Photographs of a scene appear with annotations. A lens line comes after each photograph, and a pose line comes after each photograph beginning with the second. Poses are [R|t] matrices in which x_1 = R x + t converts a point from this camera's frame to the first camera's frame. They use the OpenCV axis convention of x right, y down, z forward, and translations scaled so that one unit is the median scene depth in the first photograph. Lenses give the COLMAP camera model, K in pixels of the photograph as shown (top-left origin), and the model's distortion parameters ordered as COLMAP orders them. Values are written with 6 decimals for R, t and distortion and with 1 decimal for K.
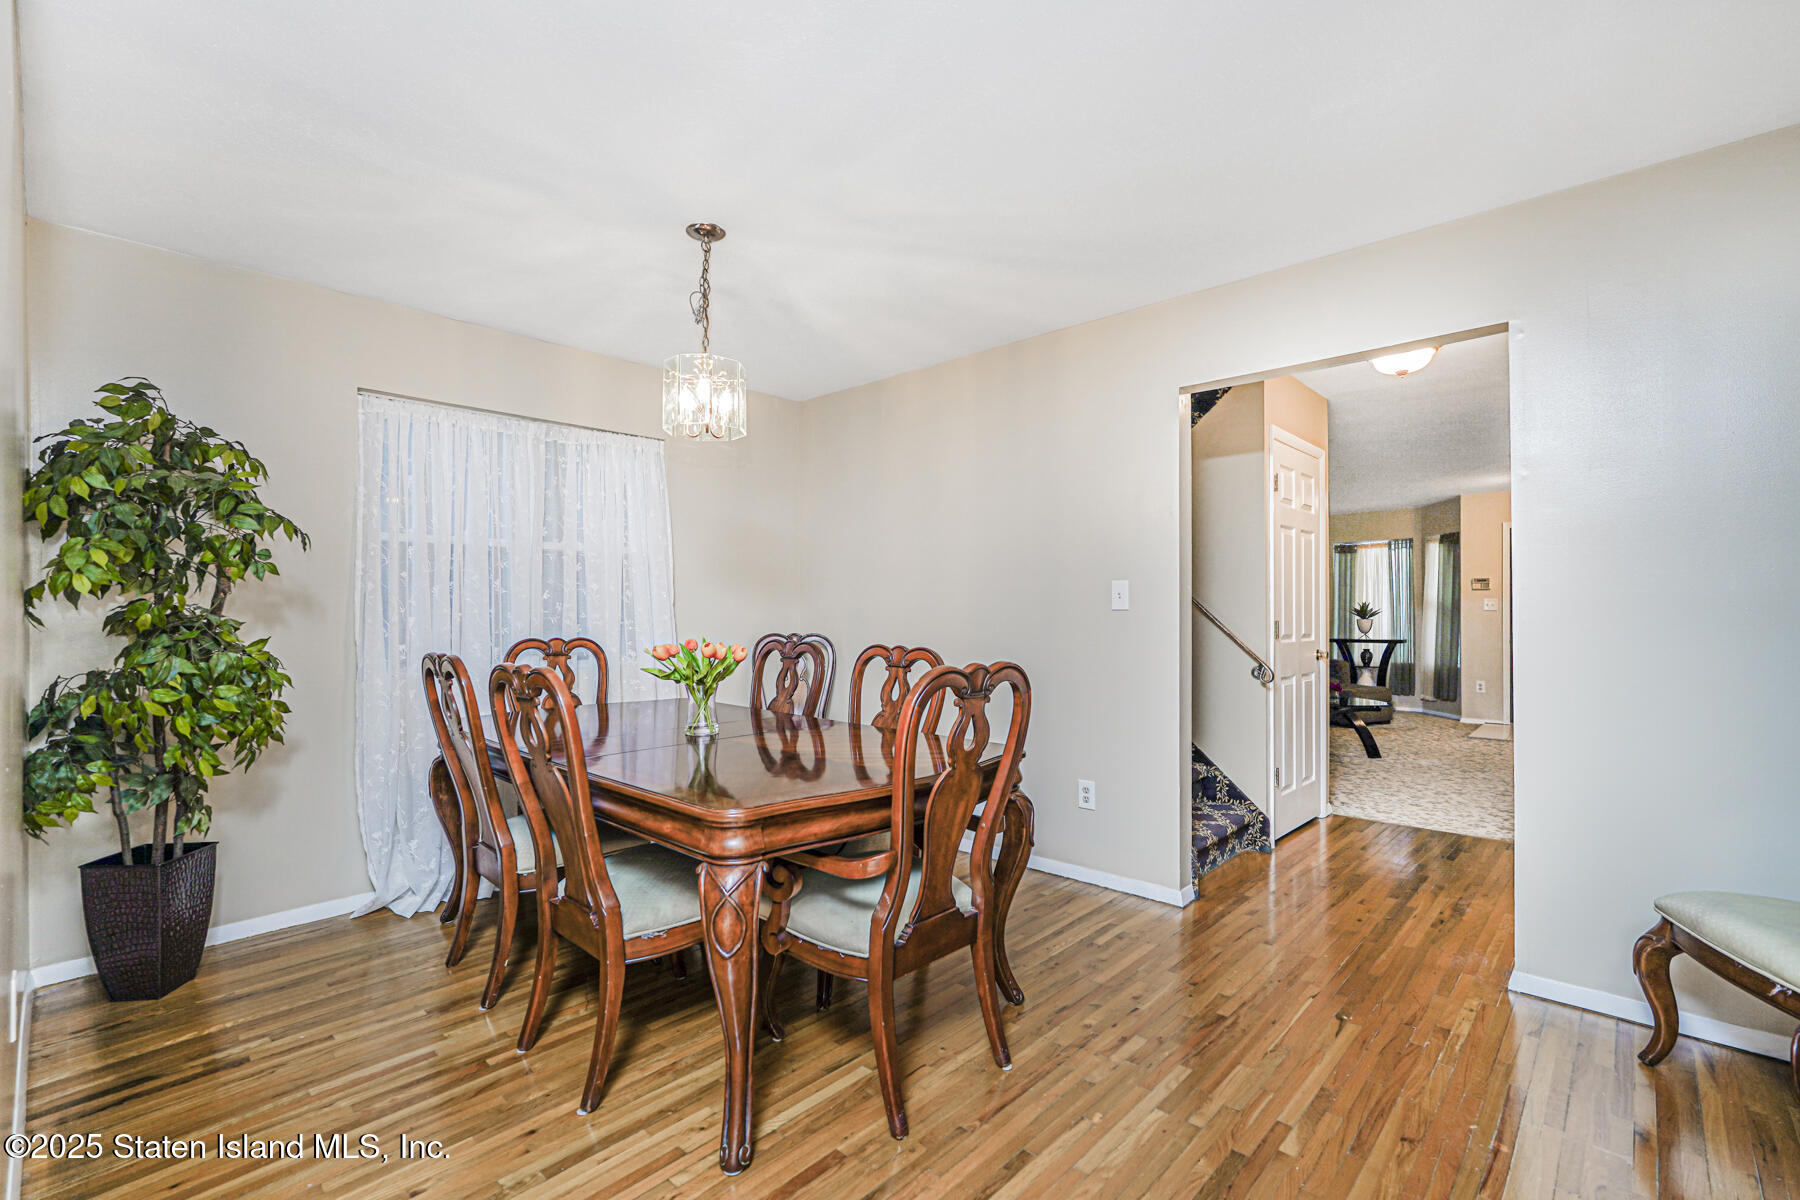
lens RADIAL K [[796.5, 0, 903.0], [0, 796.5, 612.8], [0, 0, 1]] dist [-0.014230, 0.006813]
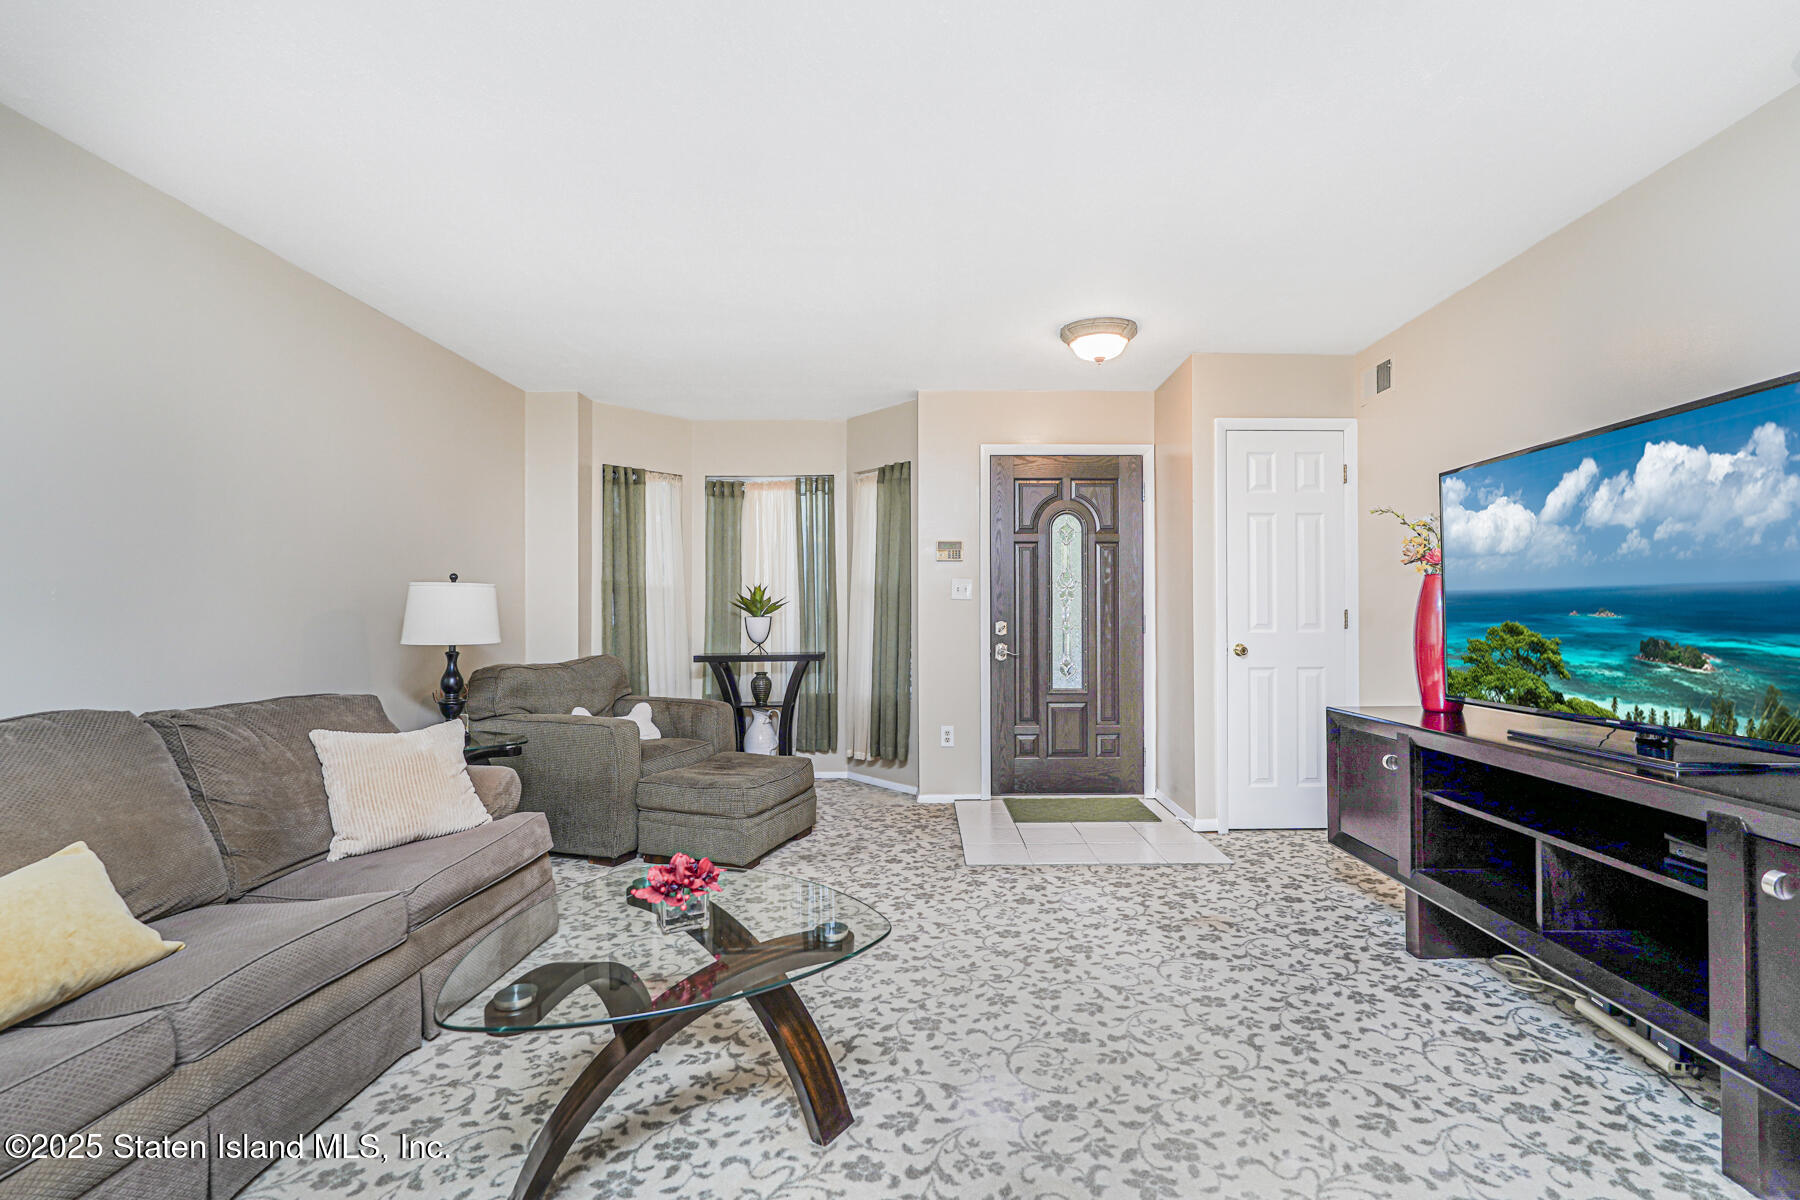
lens RADIAL K [[796.5, 0, 939.6], [0, 796.5, 591.9], [0, 0, 1]] dist [-0.014230, 0.006813]
pose [[0.699091, 0.013886, 0.714898, 0.285435], [0.004852, 0.999696, -0.024163, 0.004578], [-0.715016, 0.020361, 0.698812, 0.540951]]
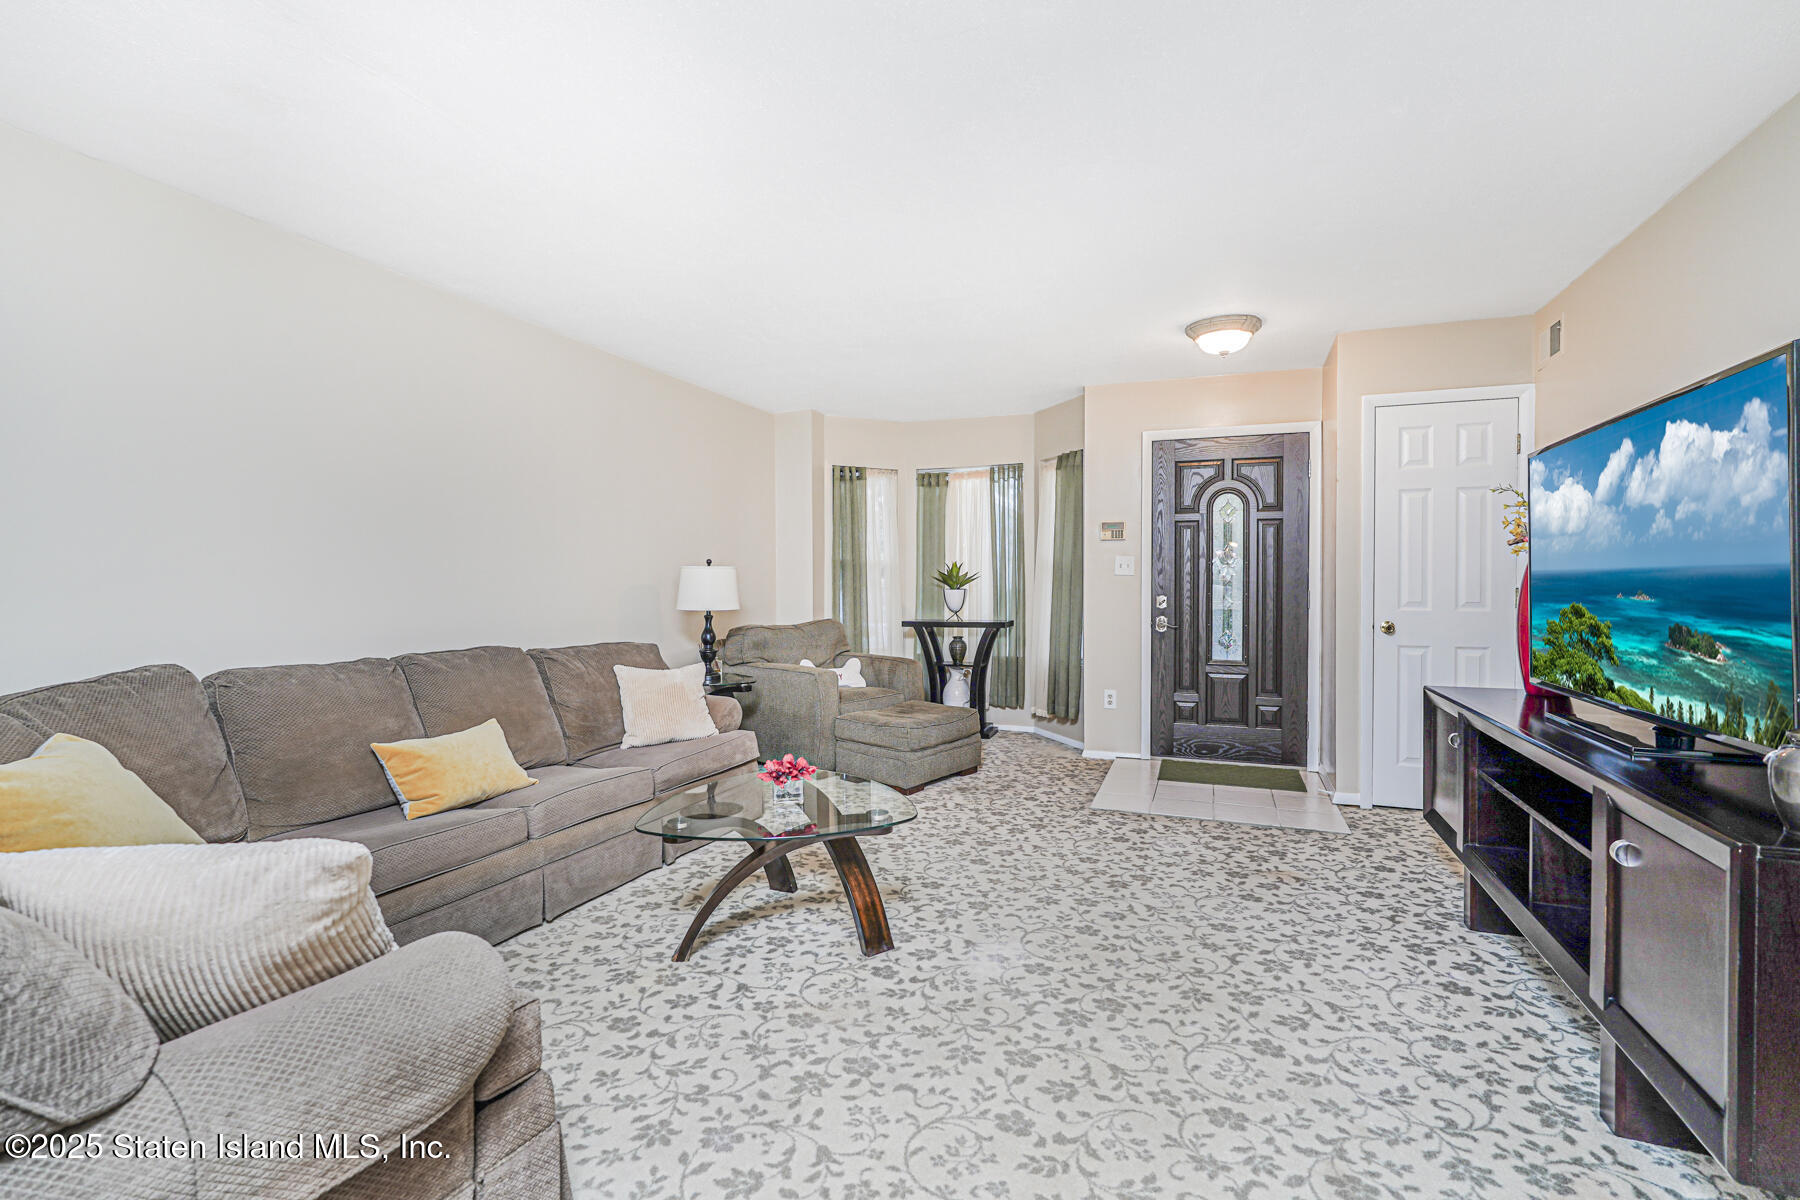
lens RADIAL K [[796.5, 0, 928.3], [0, 796.5, 584.2], [0, 0, 1]] dist [-0.014230, 0.006813]
pose [[0.911323, -0.004638, 0.411665, 0.307162], [0.003002, 0.999985, 0.004620, 0.000599], [-0.411680, -0.002974, 0.911323, 0.440117]]
